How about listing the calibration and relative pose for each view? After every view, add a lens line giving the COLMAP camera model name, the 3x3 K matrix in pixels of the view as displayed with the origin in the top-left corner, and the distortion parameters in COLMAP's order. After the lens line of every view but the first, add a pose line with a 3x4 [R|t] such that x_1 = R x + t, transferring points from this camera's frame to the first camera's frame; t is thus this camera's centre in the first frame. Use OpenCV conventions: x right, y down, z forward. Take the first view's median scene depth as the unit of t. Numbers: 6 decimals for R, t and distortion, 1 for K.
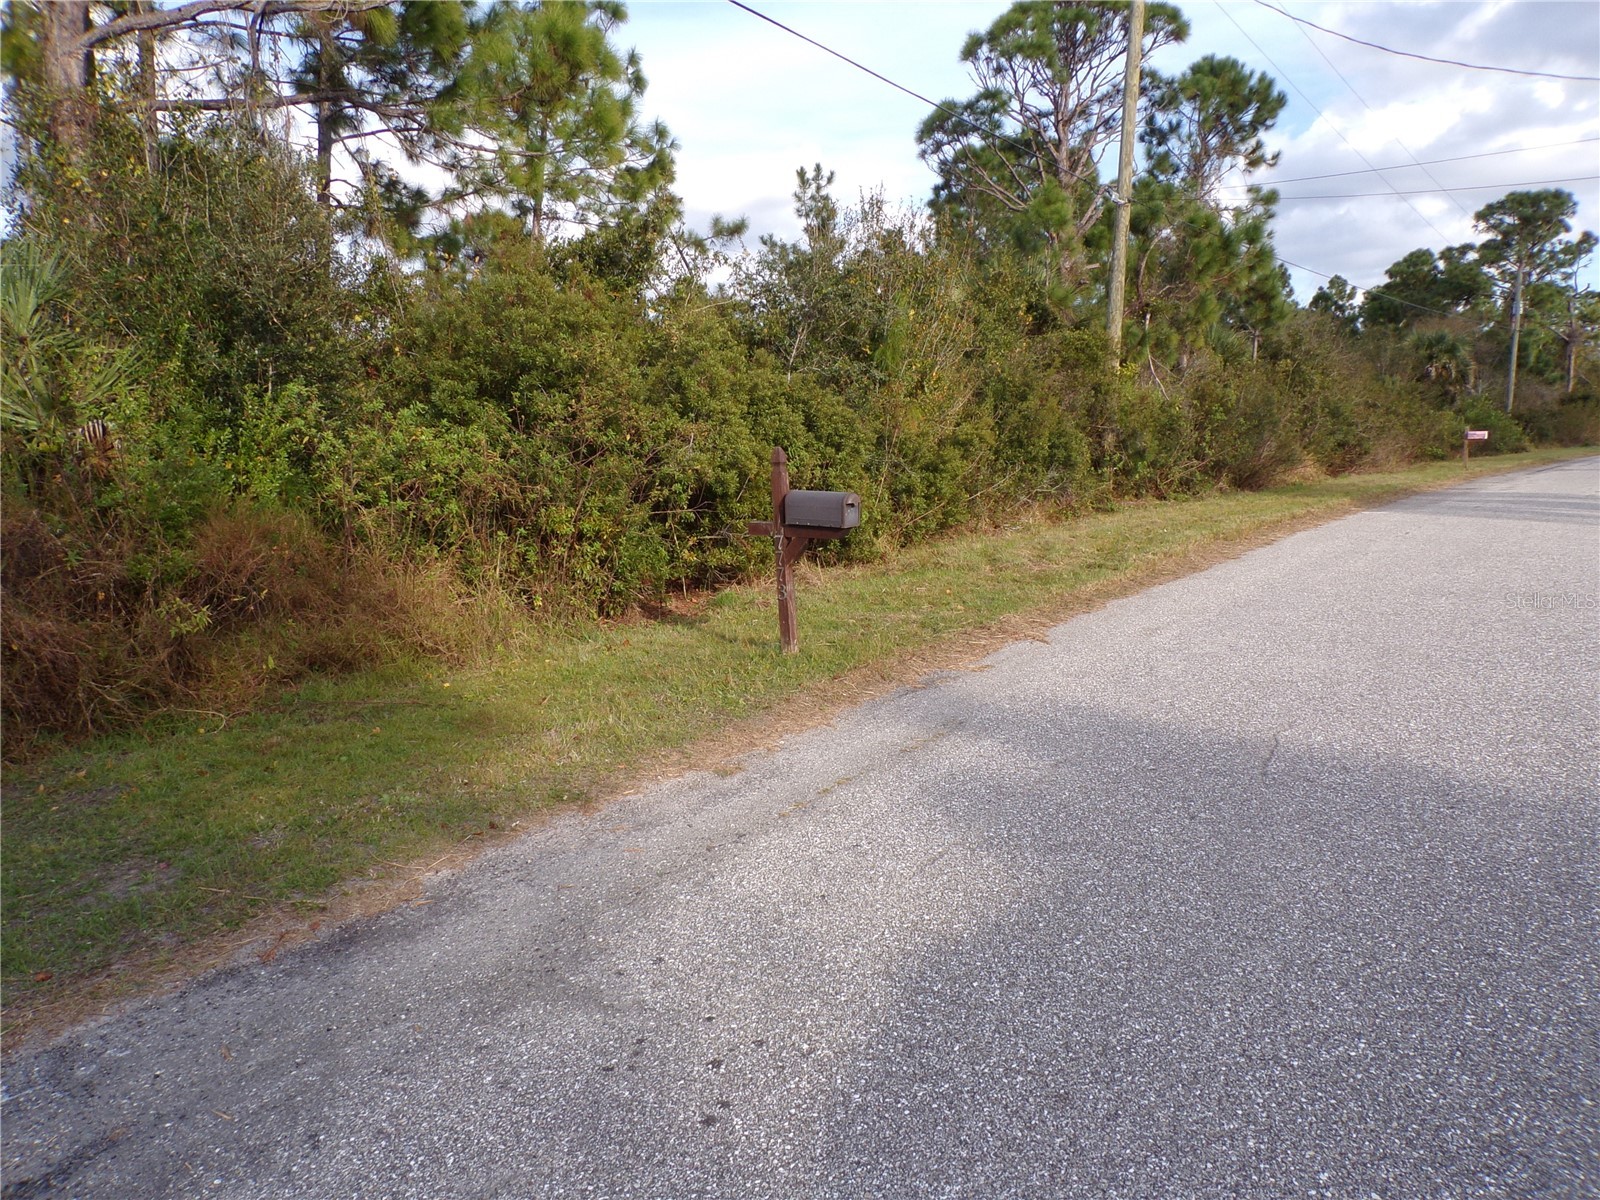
lens RADIAL K [[1089.8, 0, 803.5], [0, 1089.8, 606.0], [0, 0, 1]] dist [-0.034855, 0.044069]
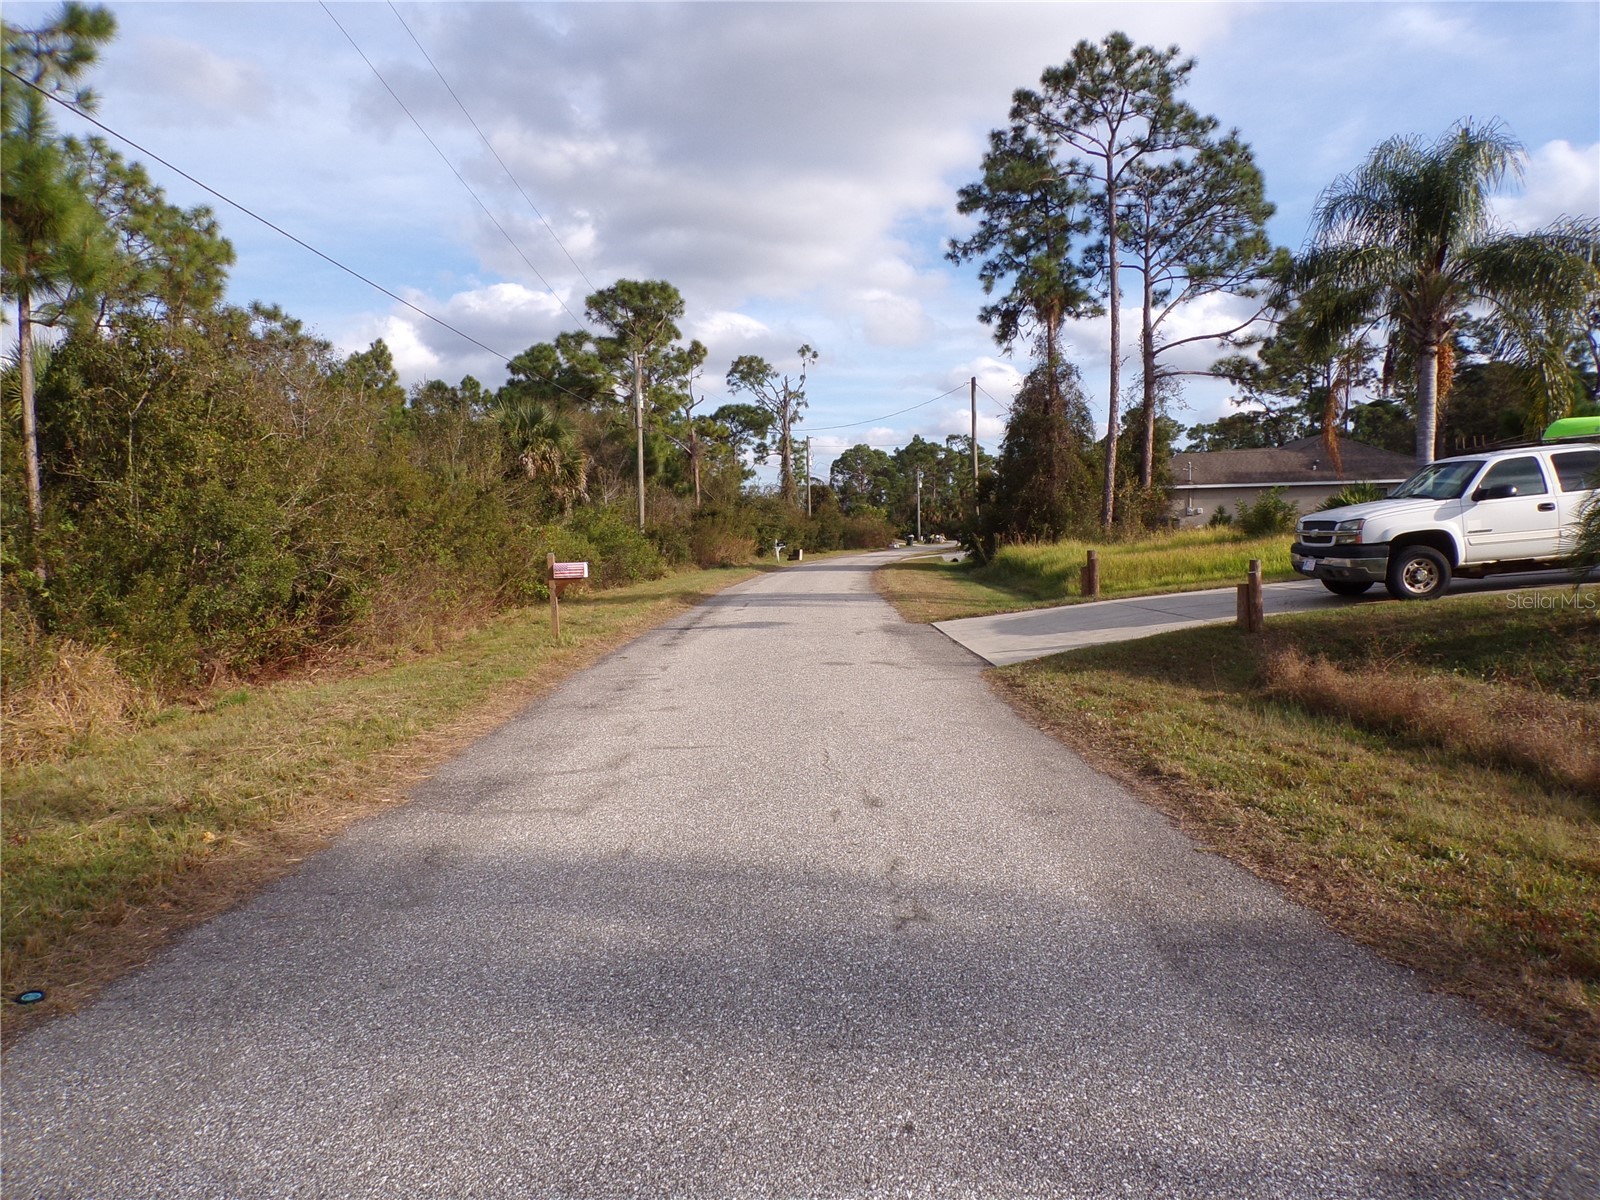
lens RADIAL K [[1089.8, 0, 803.5], [0, 1089.8, 606.0], [0, 0, 1]] dist [-0.034855, 0.044069]
pose [[0.760152, -0.041857, 0.648396, 0.170149], [0.109856, 0.991835, -0.064763, -0.043780], [-0.640391, 0.120460, 0.758544, 0.249156]]
